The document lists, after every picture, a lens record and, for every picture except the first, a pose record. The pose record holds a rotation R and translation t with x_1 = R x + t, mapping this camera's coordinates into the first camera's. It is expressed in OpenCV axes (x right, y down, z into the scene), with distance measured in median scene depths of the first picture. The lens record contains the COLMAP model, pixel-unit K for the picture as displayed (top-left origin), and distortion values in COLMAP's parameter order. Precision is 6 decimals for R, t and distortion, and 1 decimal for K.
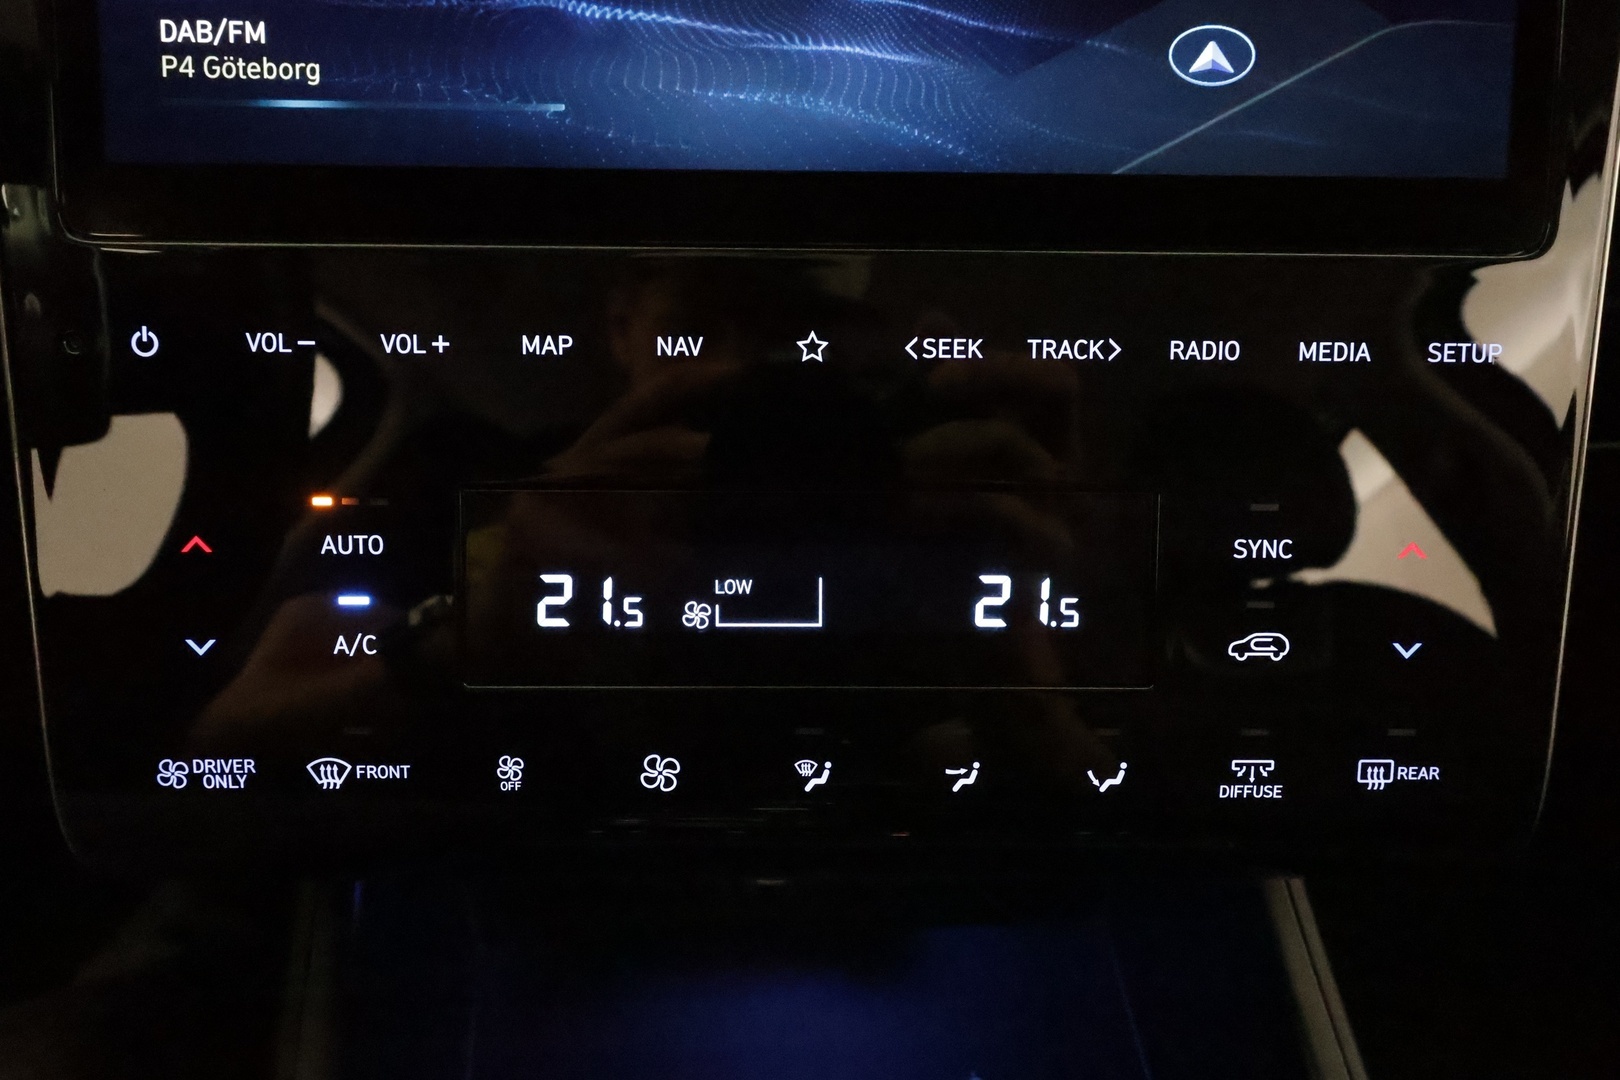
lens RADIAL K [[960.0, 0, 799.0], [0, 960.0, 536.0], [0, 0, 1]] dist [0.012035, -0.002093]
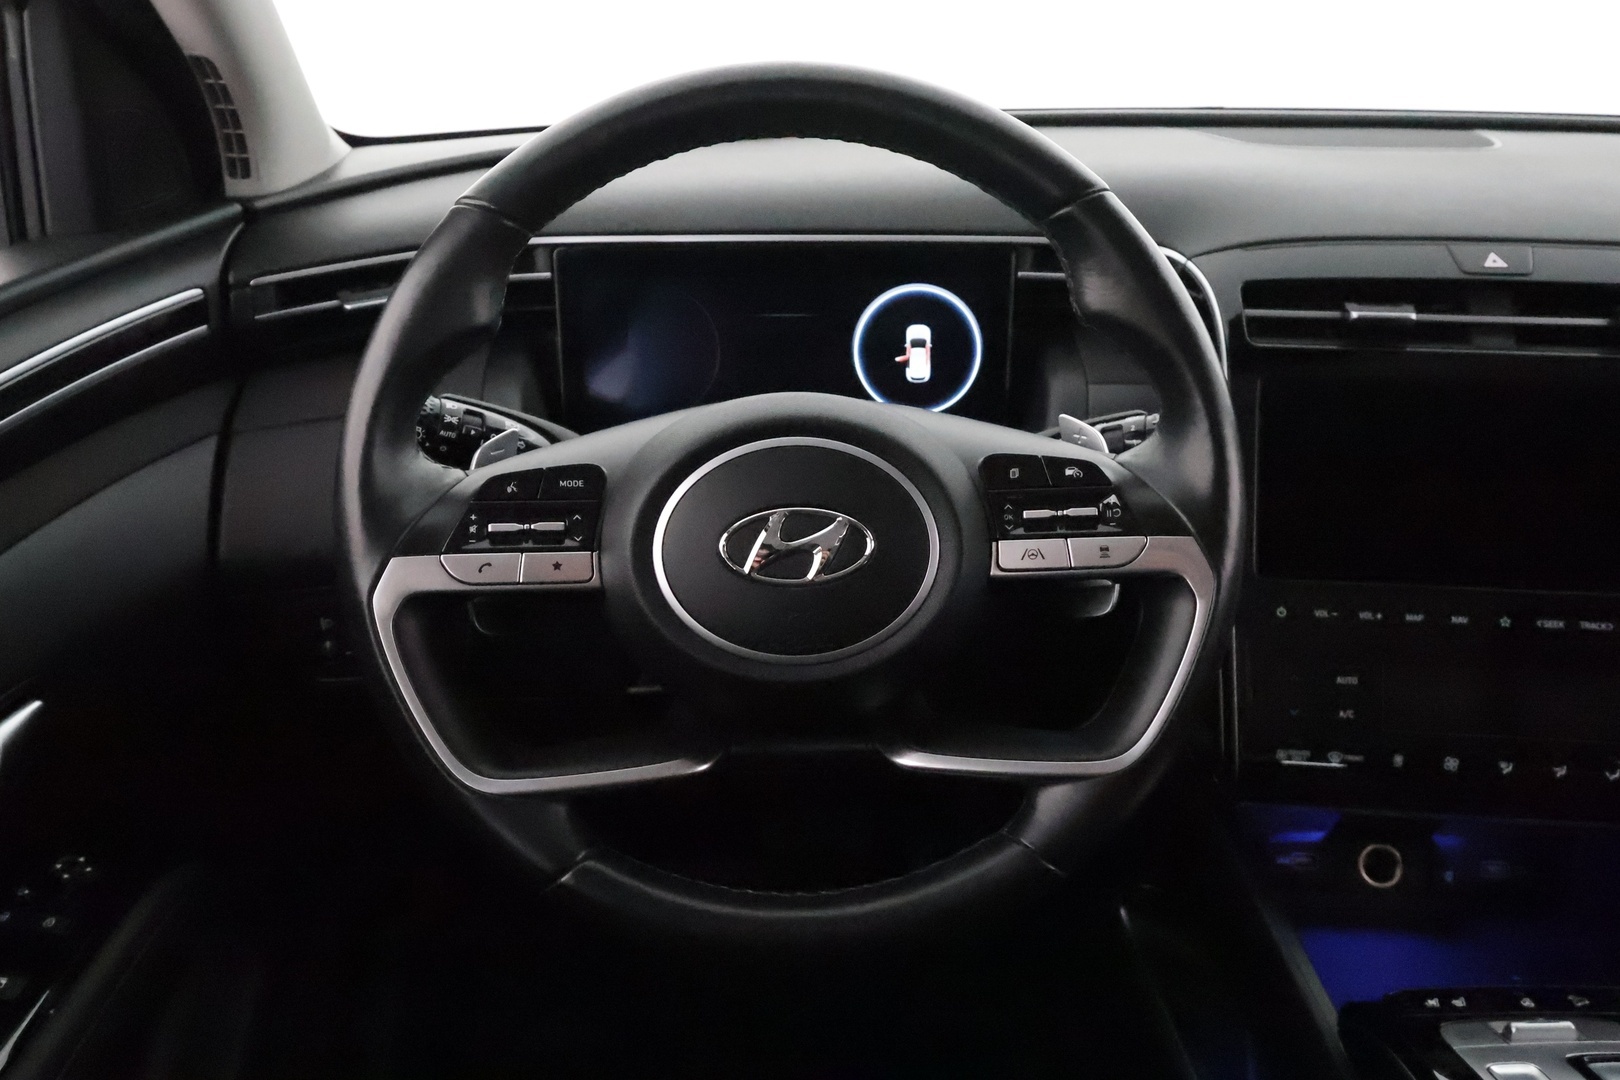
lens RADIAL K [[1292.5, 0, 803.0], [0, 1292.5, 542.3], [0, 0, 1]] dist [0.001269, 0.004565]
pose [[0.994668, 0.035786, -0.096720, -1.796966], [-0.050747, 0.986301, -0.156956, 0.307900], [0.089778, 0.161028, 0.982858, -3.235665]]
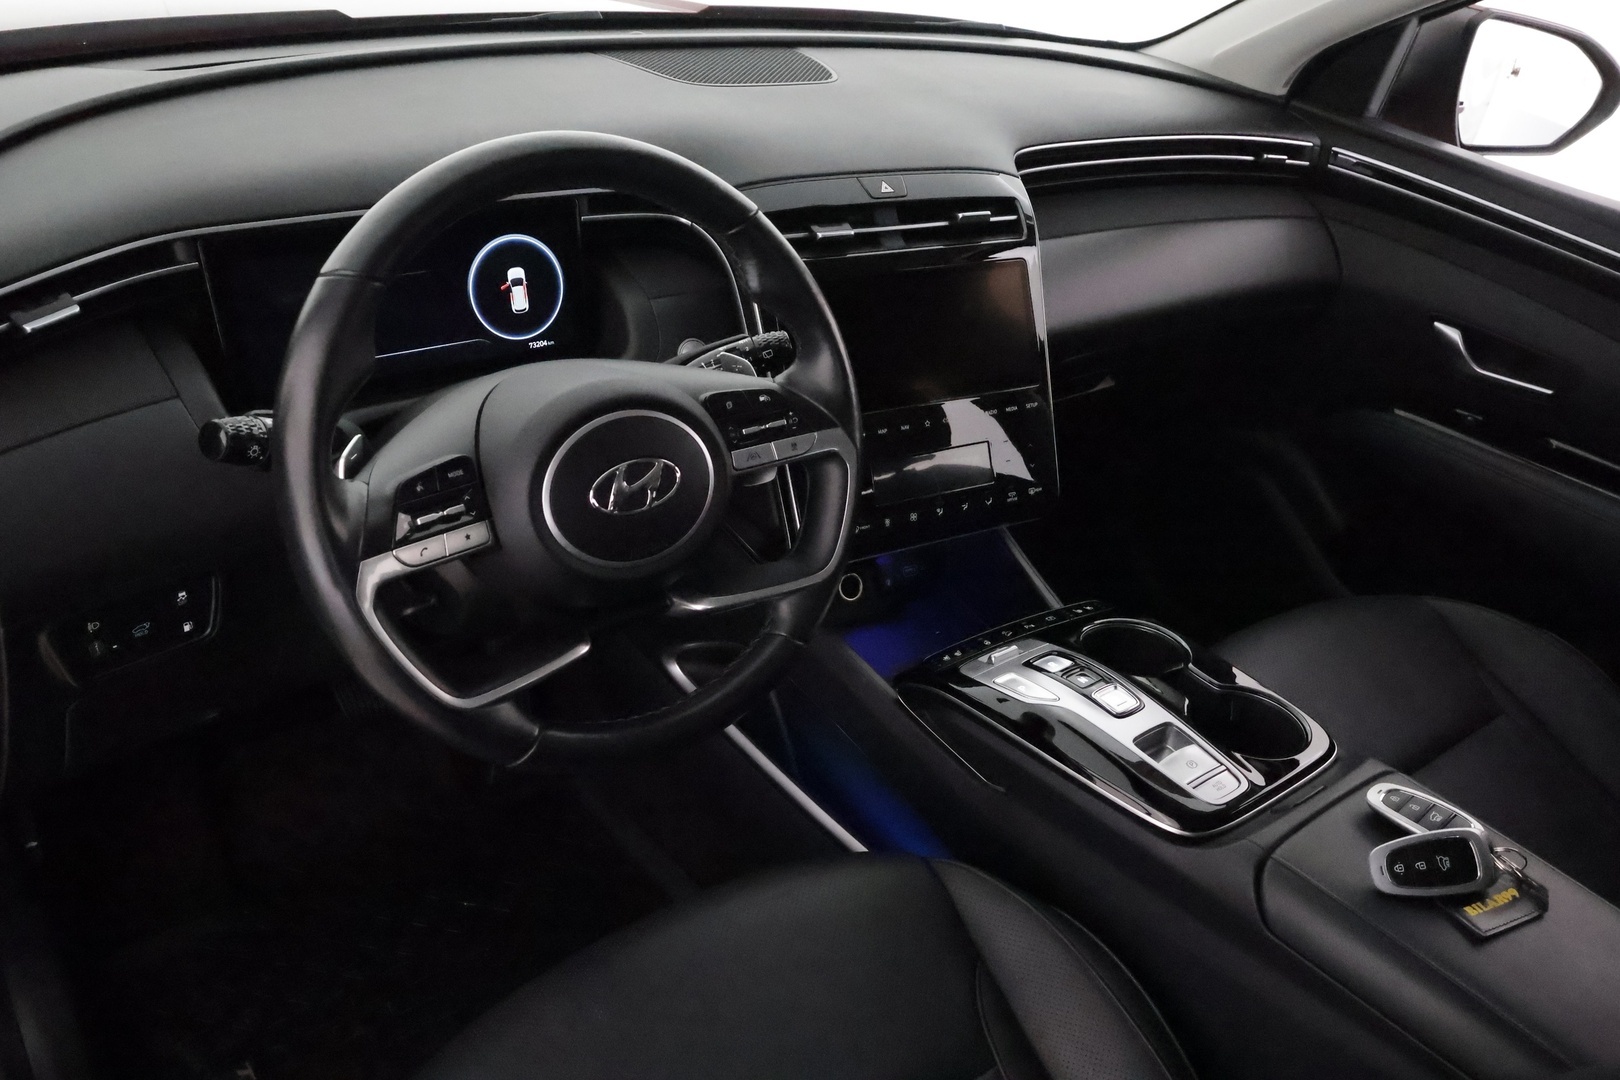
lens RADIAL K [[1292.5, 0, 815.7], [0, 1292.5, 540.9], [0, 0, 1]] dist [0.001269, 0.004565]
pose [[0.857074, -0.192869, 0.477731, -3.710020], [0.183609, 0.980745, 0.066541, -0.150872], [-0.481365, 0.030685, 0.875983, -4.438962]]
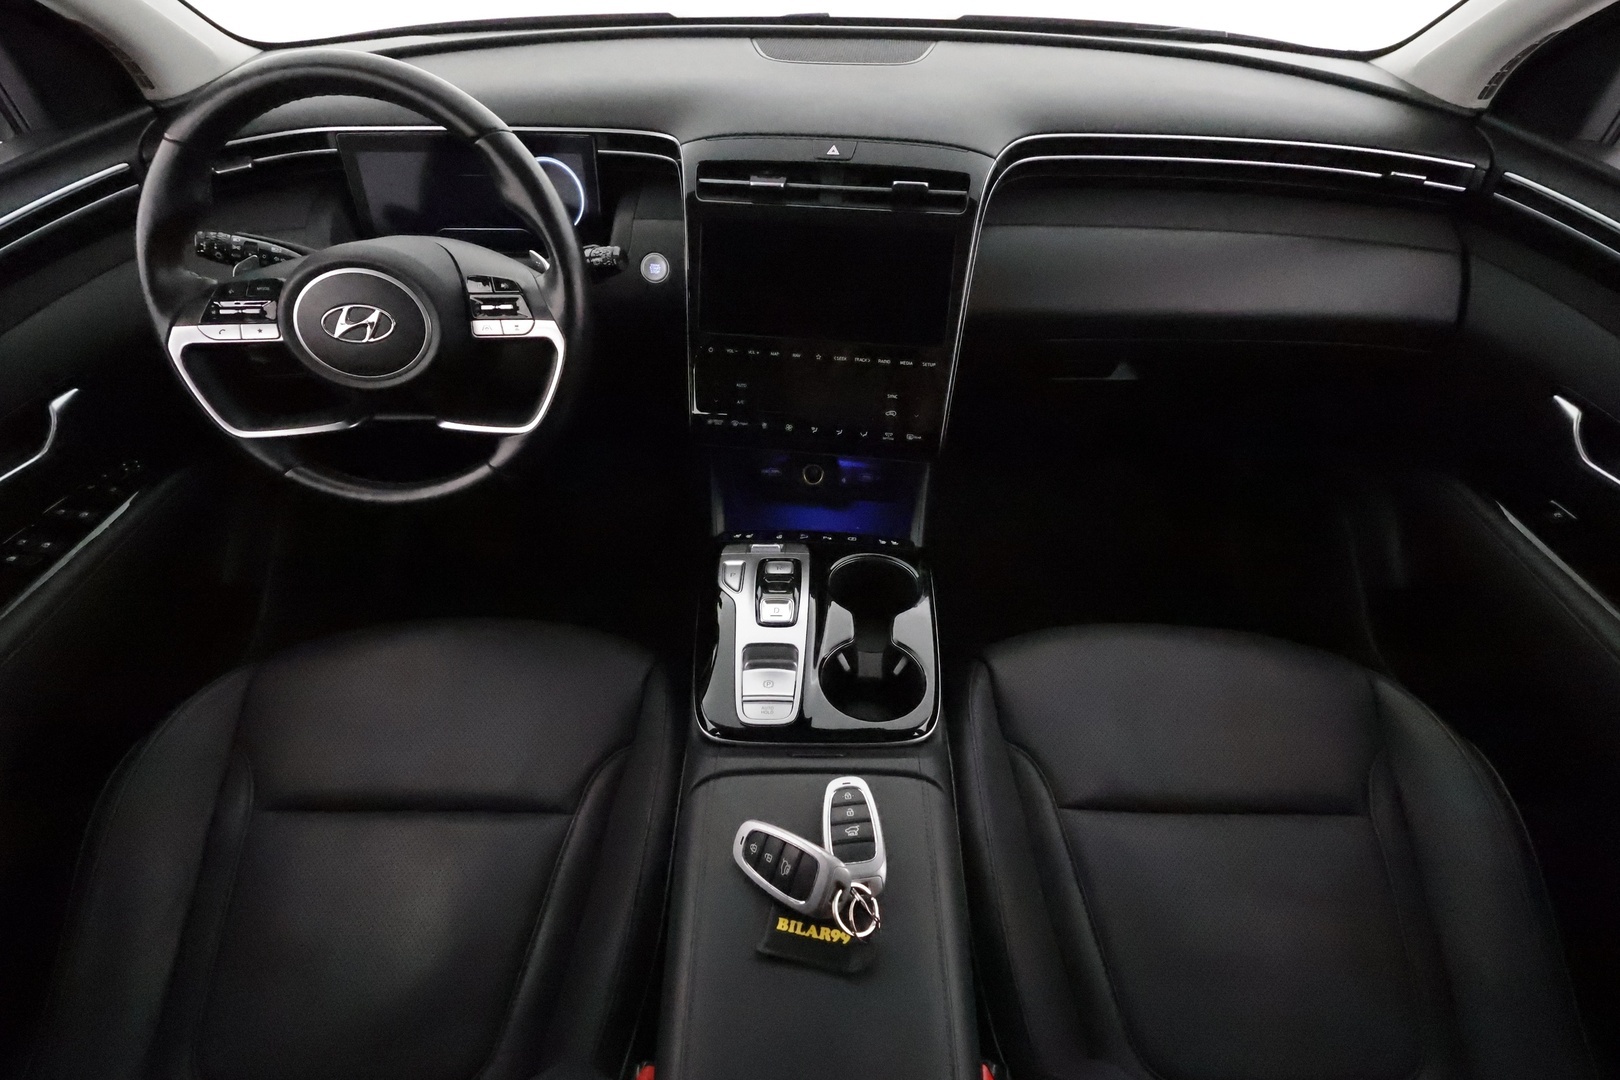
lens RADIAL K [[757.0, 0, 810.0], [0, 757.0, 544.2], [0, 0, 1]] dist [-0.002100, 0.001867]
pose [[0.991477, 0.086179, -0.097702, 0.523035], [-0.066060, 0.978949, 0.193117, 0.039780], [0.112288, -0.185017, 0.976299, -3.831342]]
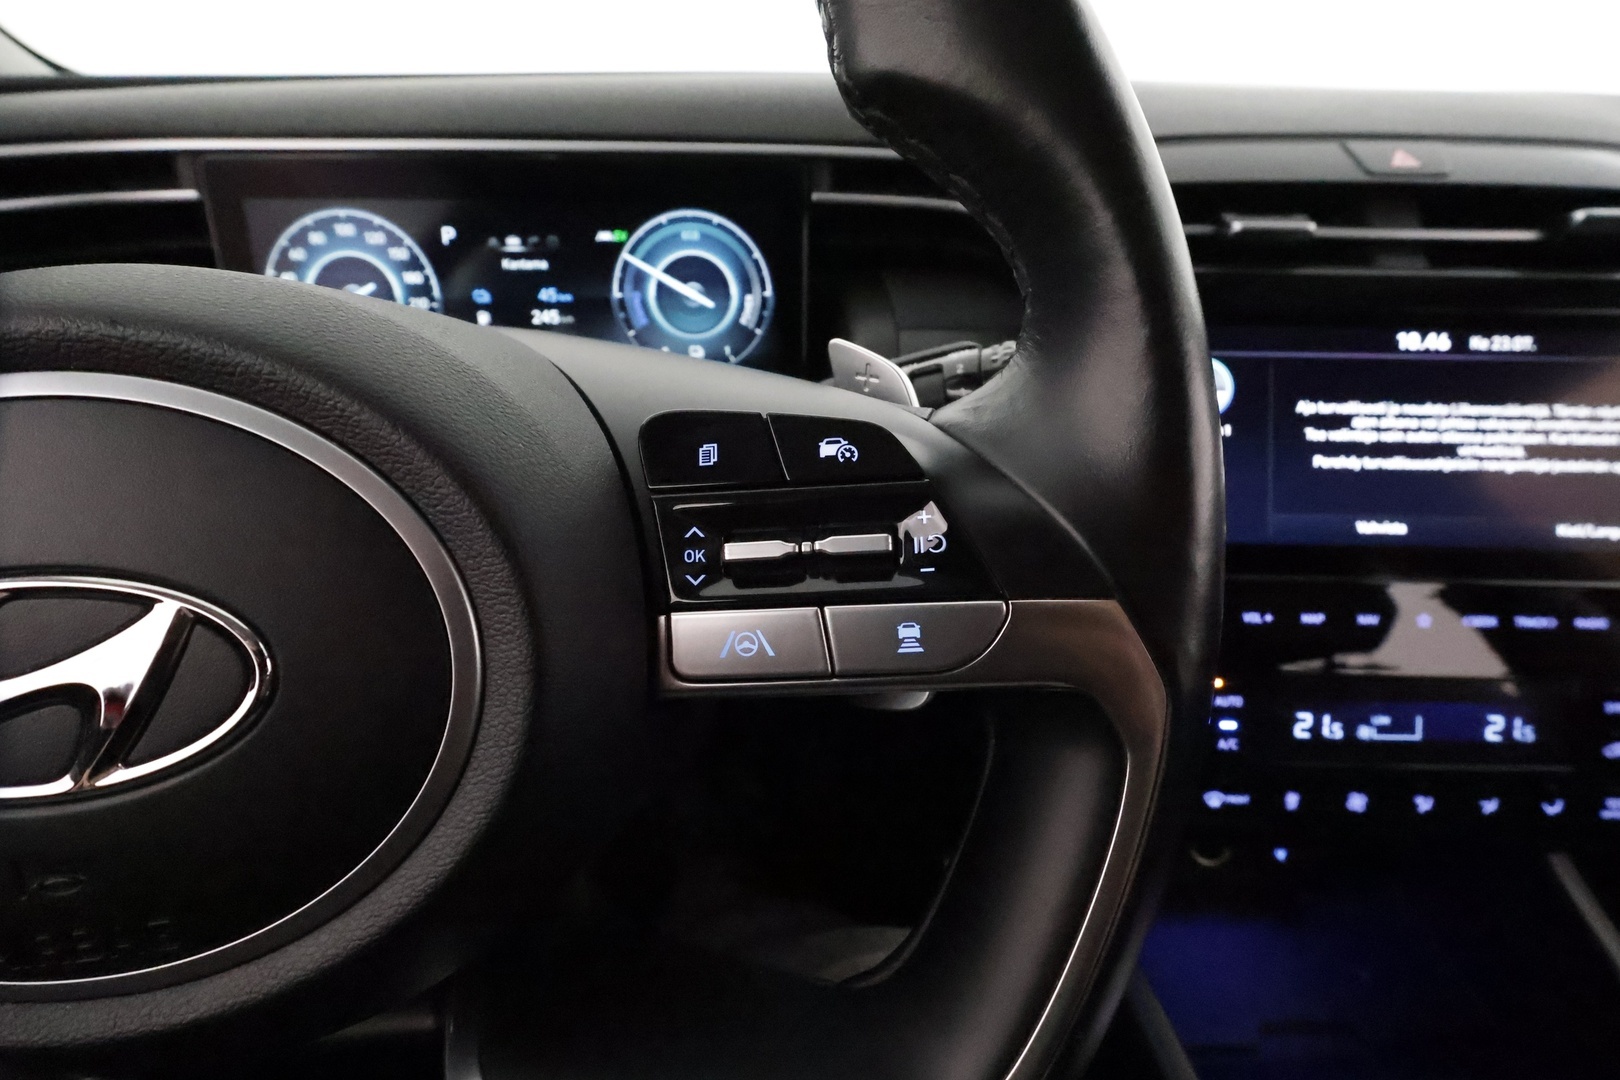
lens RADIAL K [[757.0, 0, 814.4], [0, 757.0, 538.8], [0, 0, 1]] dist [-0.002100, 0.001867]
pose [[0.999781, 0.011011, -0.017797, -1.461243], [-0.012386, 0.996794, -0.079047, -0.230107], [0.016870, 0.079250, 0.996712, -0.905716]]
